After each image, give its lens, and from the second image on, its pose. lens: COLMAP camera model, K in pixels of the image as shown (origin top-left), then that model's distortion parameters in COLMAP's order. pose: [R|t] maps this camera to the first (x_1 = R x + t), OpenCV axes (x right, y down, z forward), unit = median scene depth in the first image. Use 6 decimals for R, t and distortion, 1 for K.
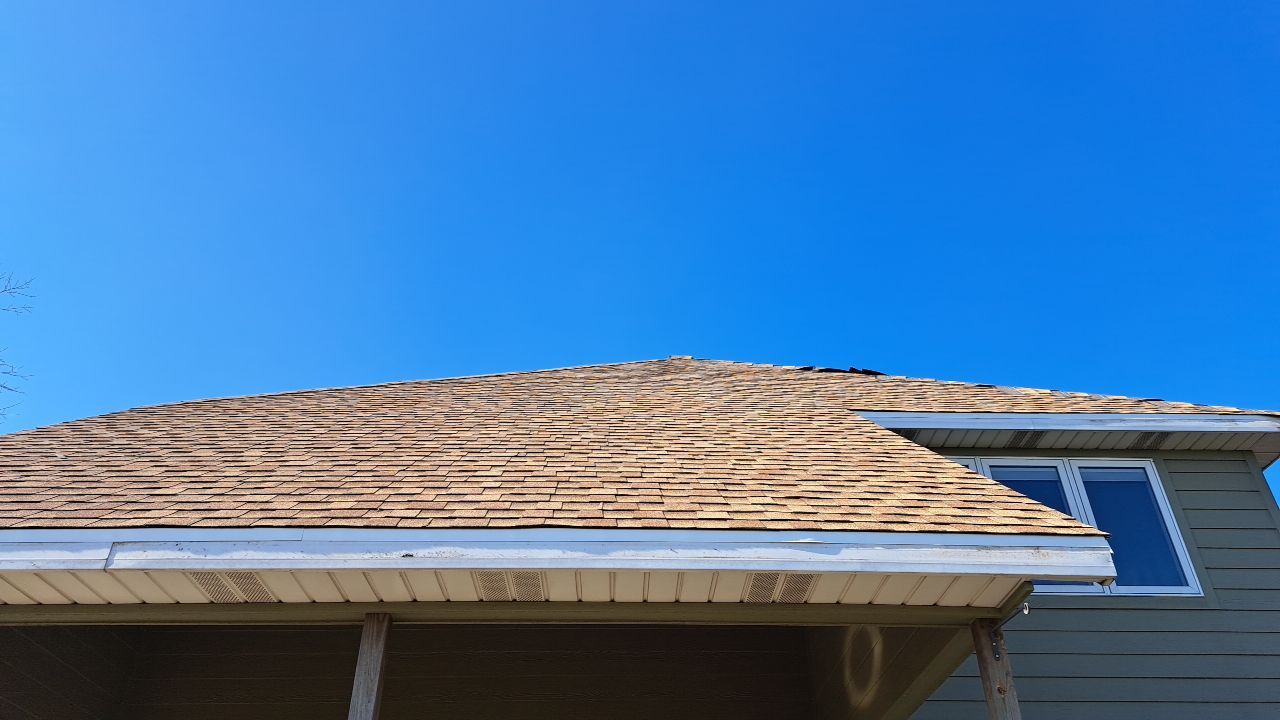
lens RADIAL K [[929.8, 0, 653.9], [0, 929.8, 341.9], [0, 0, 1]] dist [0.107436, -0.136864]
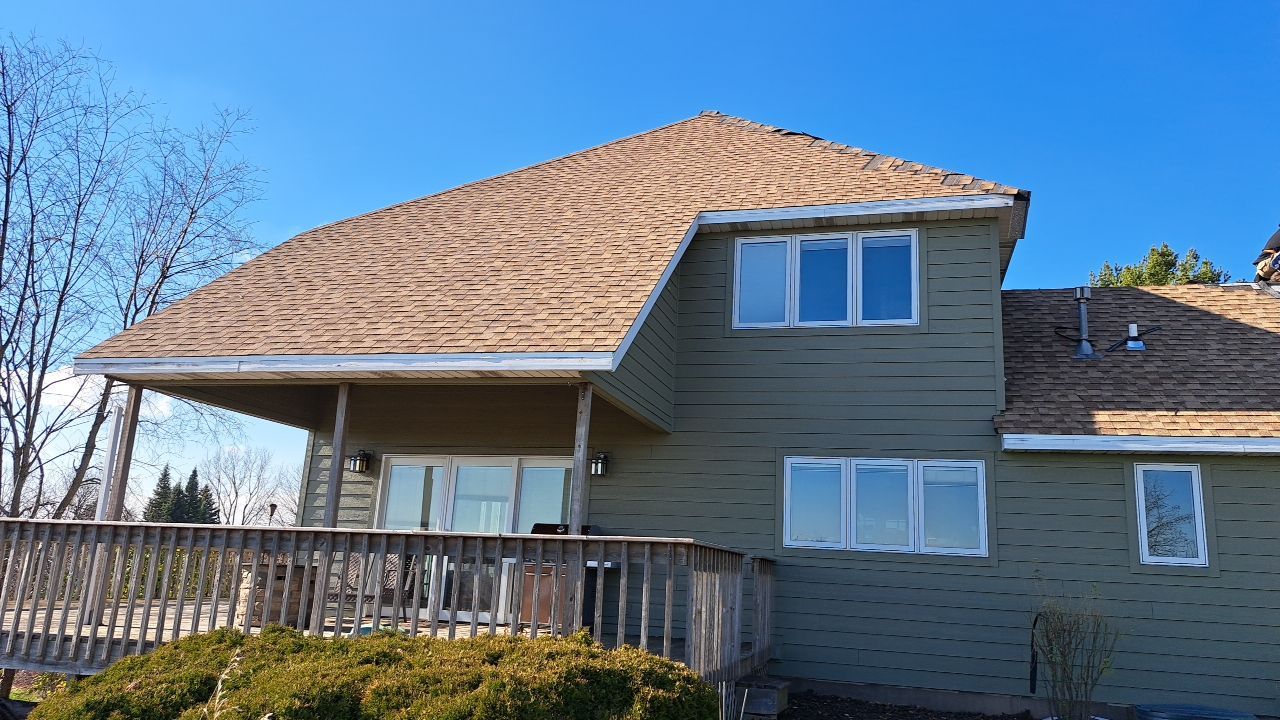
lens RADIAL K [[921.2, 0, 639.5], [0, 921.2, 346.4], [0, 0, 1]] dist [0.065364, -0.059683]
pose [[0.954054, -0.013692, -0.299322, 0.593569], [0.125269, 0.925692, 0.356934, -0.286779], [0.272193, -0.378030, 0.884875, -0.450268]]
